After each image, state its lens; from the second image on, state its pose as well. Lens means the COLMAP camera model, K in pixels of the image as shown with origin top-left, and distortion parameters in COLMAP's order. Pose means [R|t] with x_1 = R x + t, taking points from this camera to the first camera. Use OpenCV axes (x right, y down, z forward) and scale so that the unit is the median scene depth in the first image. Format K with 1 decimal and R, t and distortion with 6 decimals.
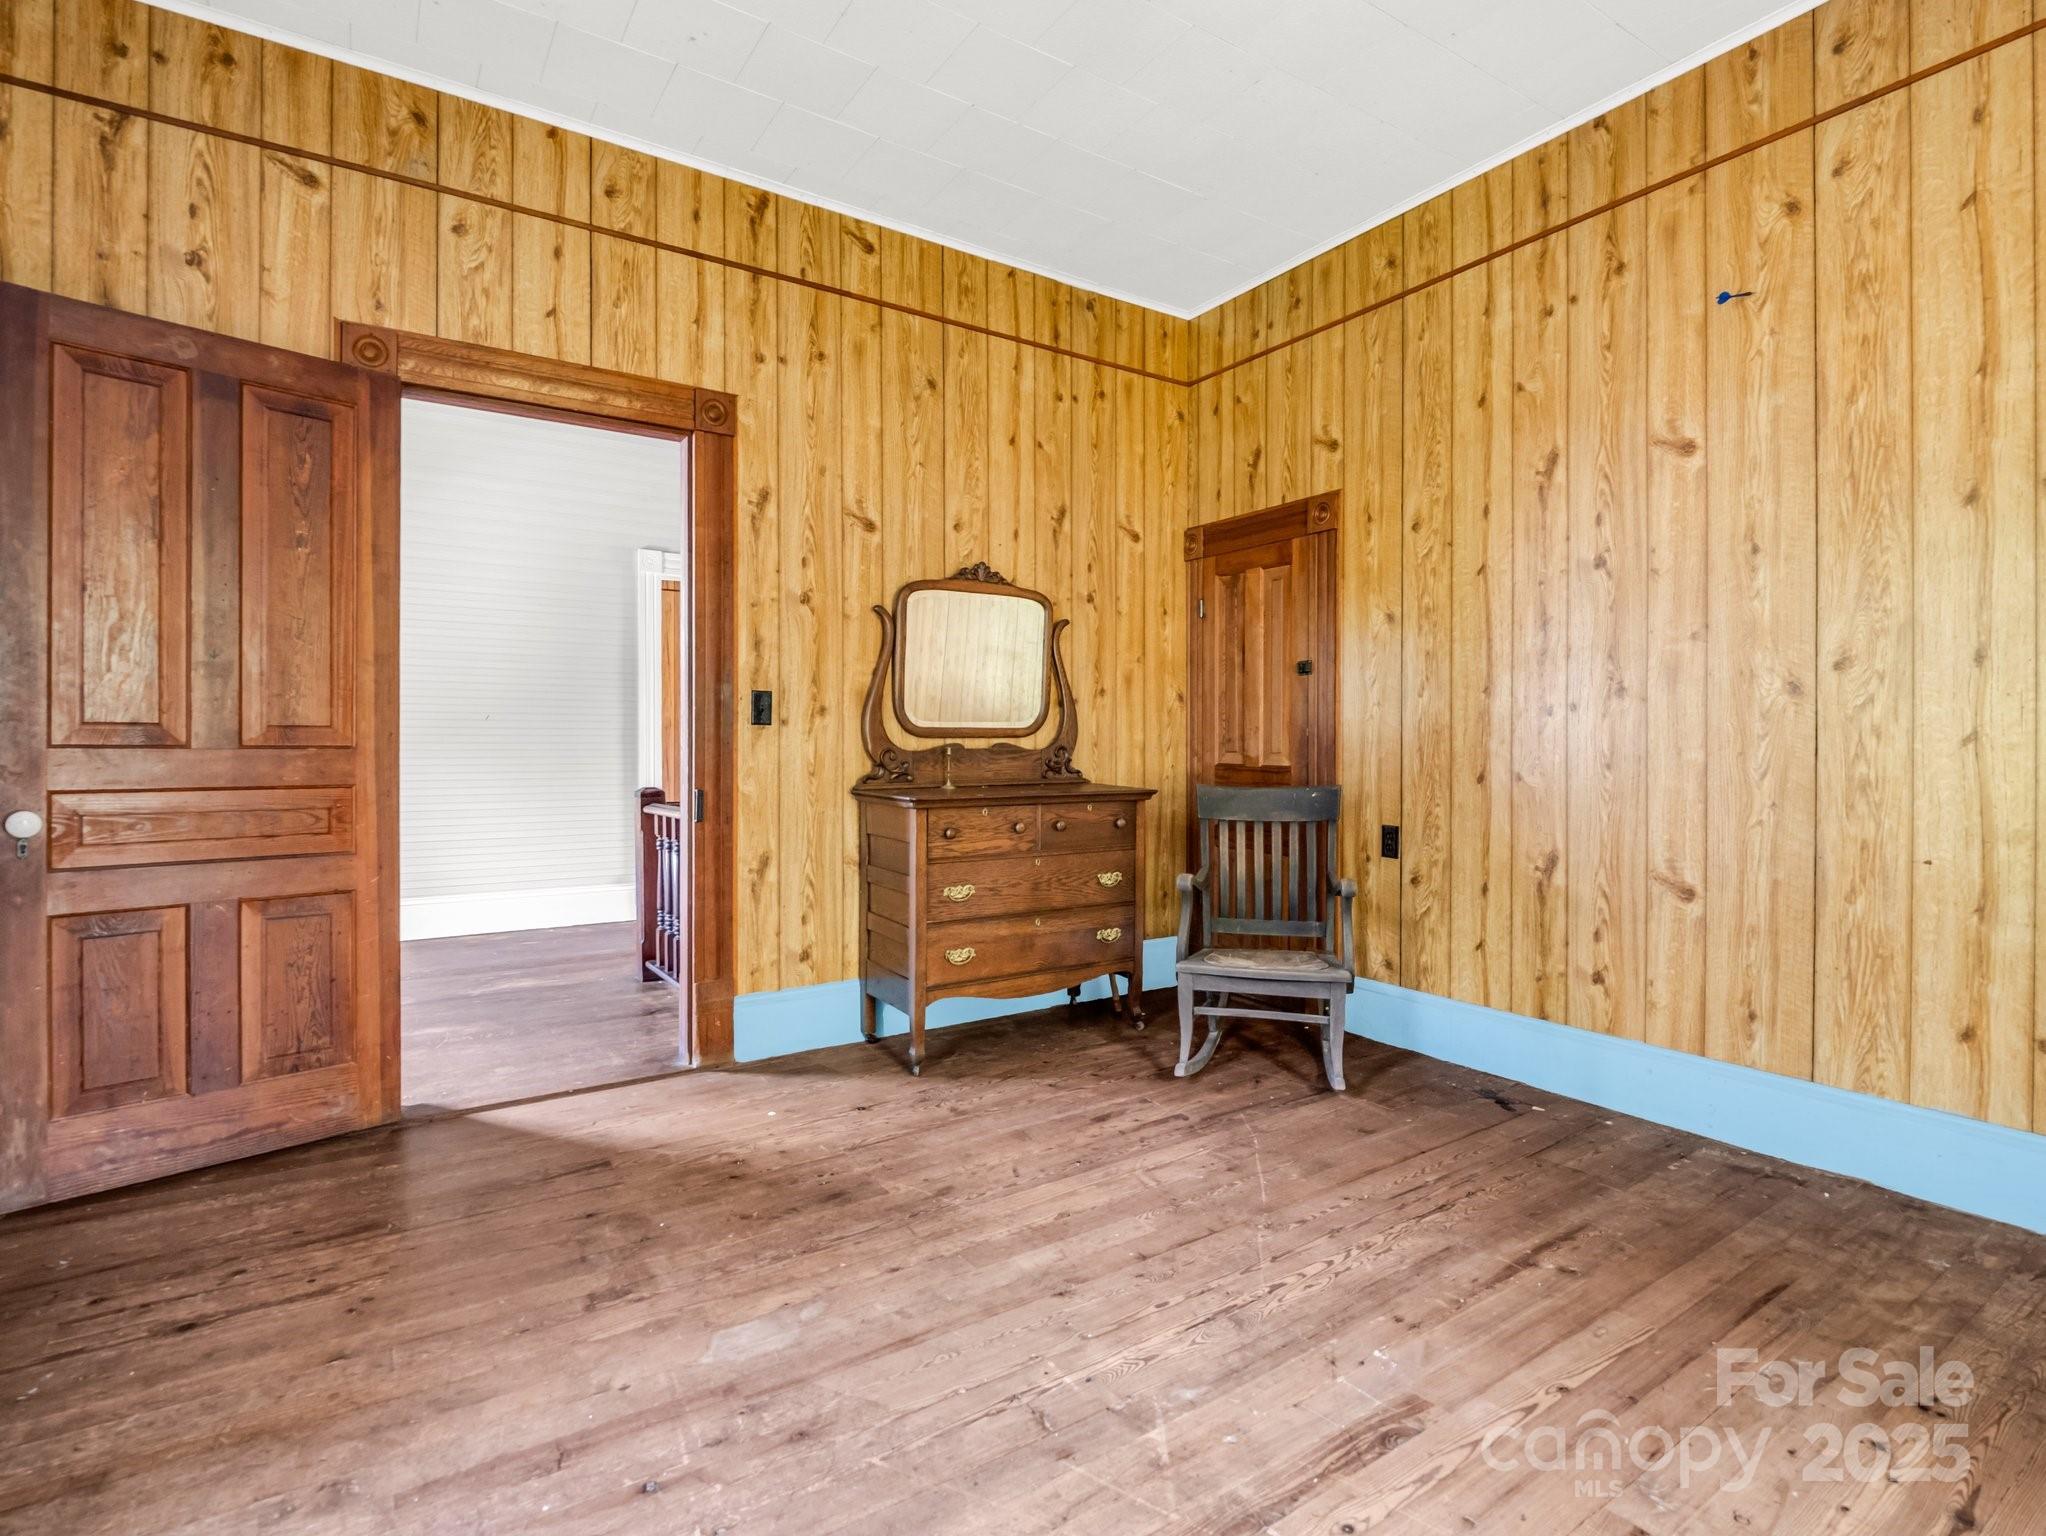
lens RADIAL K [[1004.6, 0, 1024.7], [0, 1004.6, 756.2], [0, 0, 1]] dist [-0.013622, -0.001094]
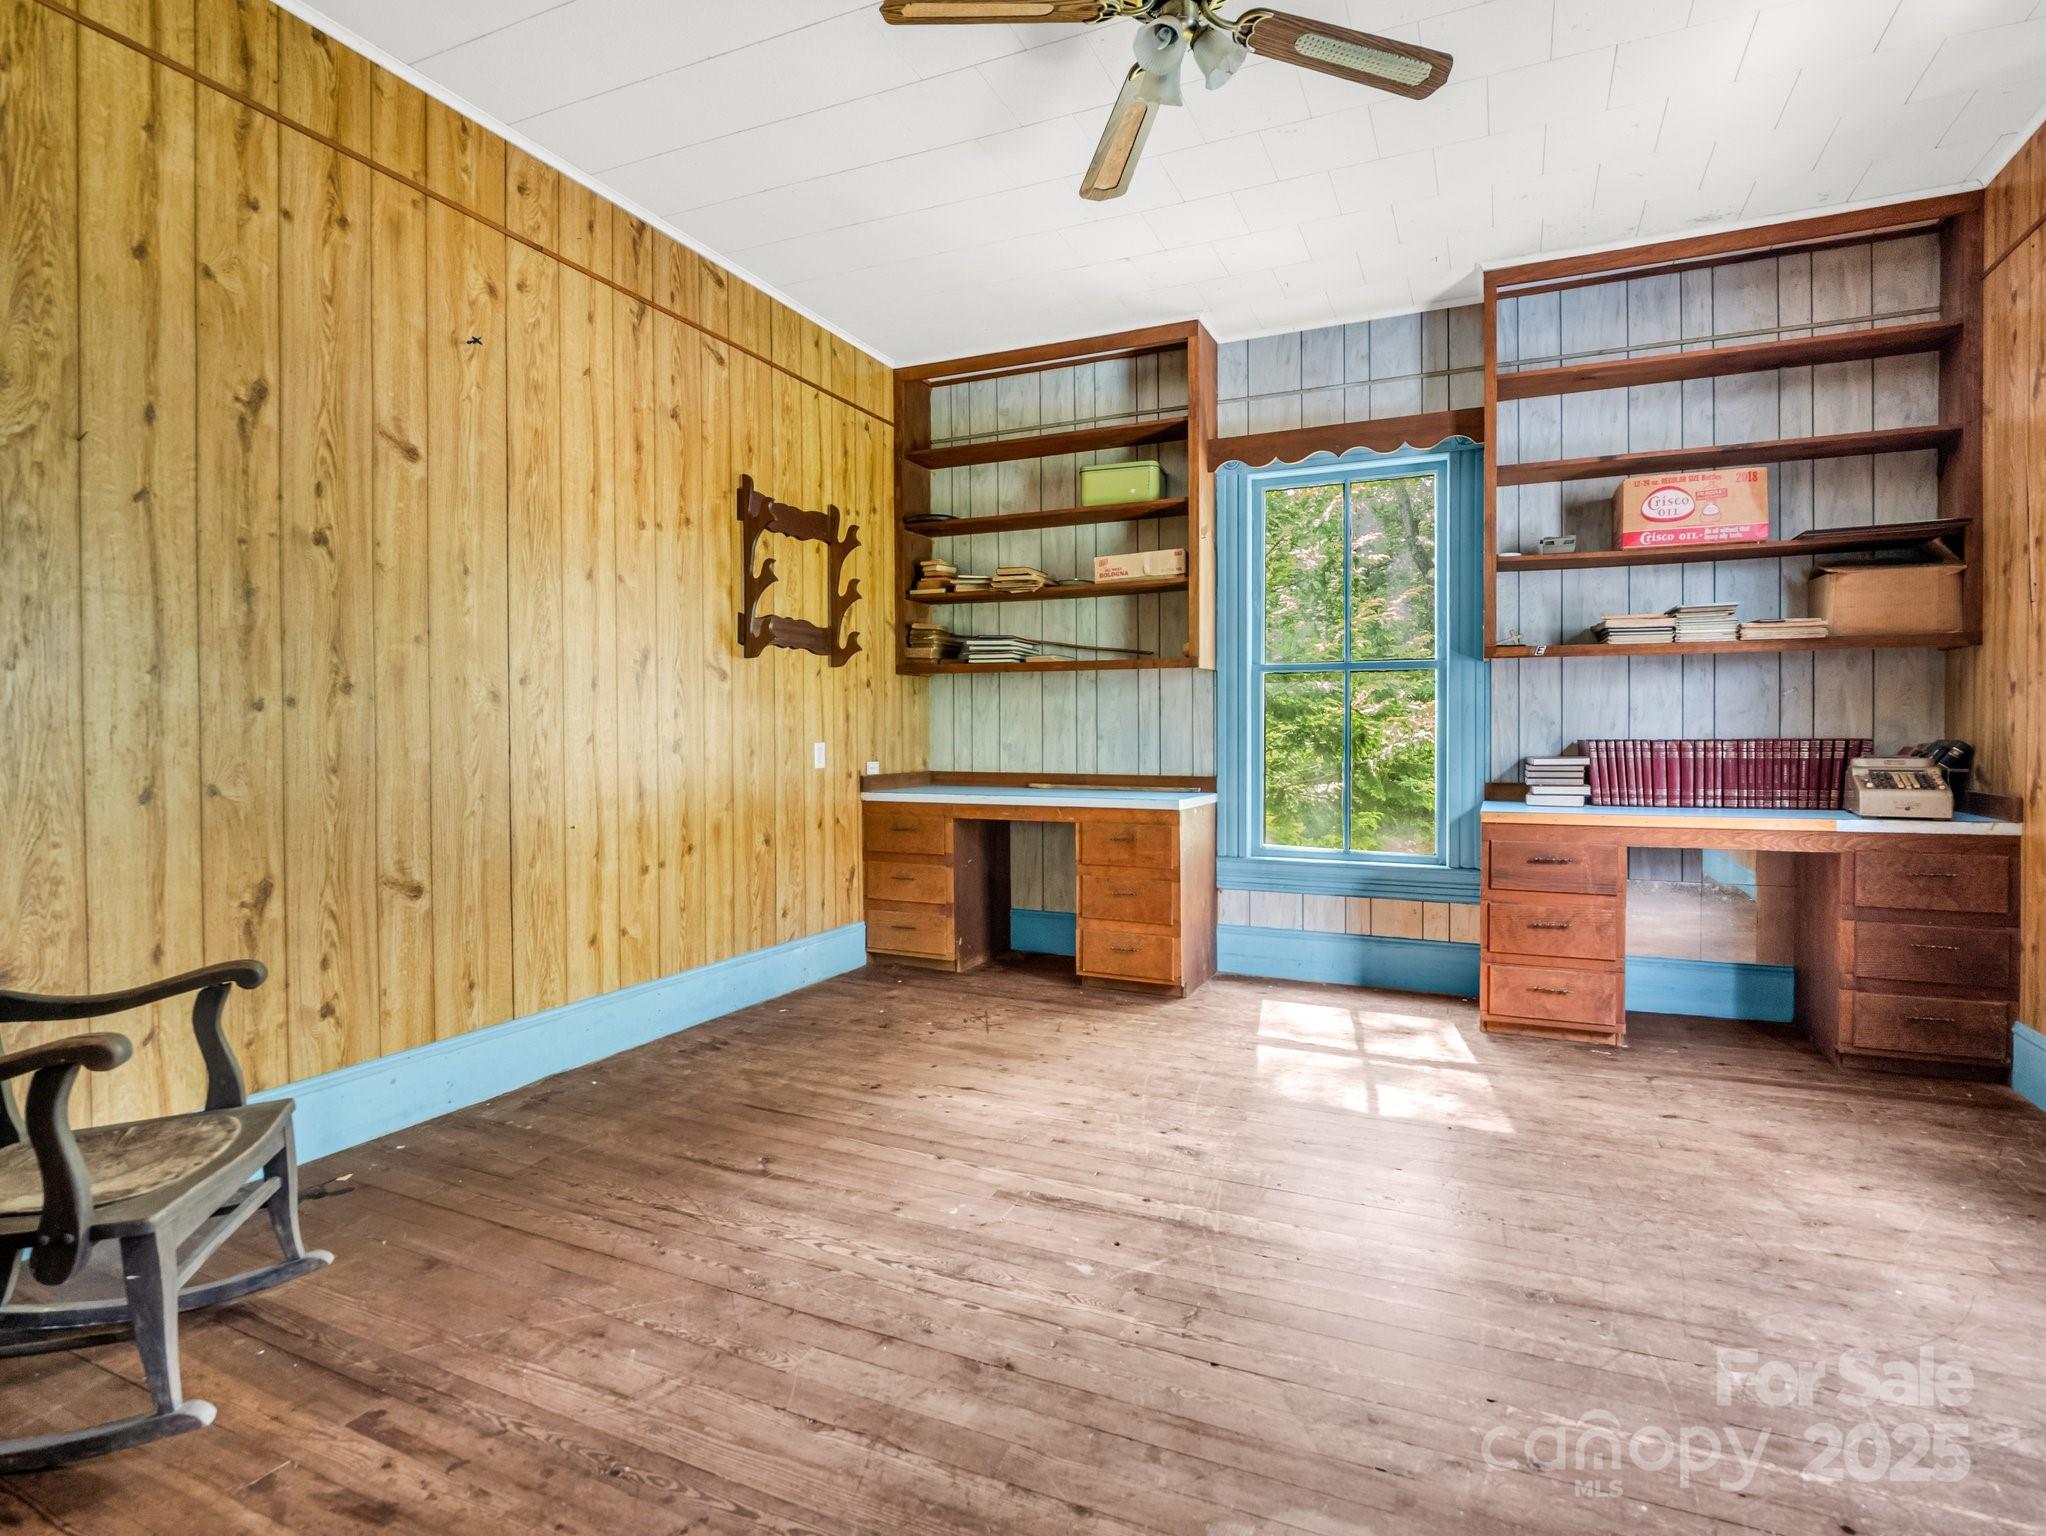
lens RADIAL K [[1004.7, 0, 947.8], [0, 1004.7, 747.1], [0, 0, 1]] dist [-0.014221, 0.000073]
pose [[-0.466861, -0.009860, 0.884276, -0.515230], [0.011679, 0.999782, 0.017314, -0.021882], [-0.884253, 0.018411, -0.466644, 1.037069]]
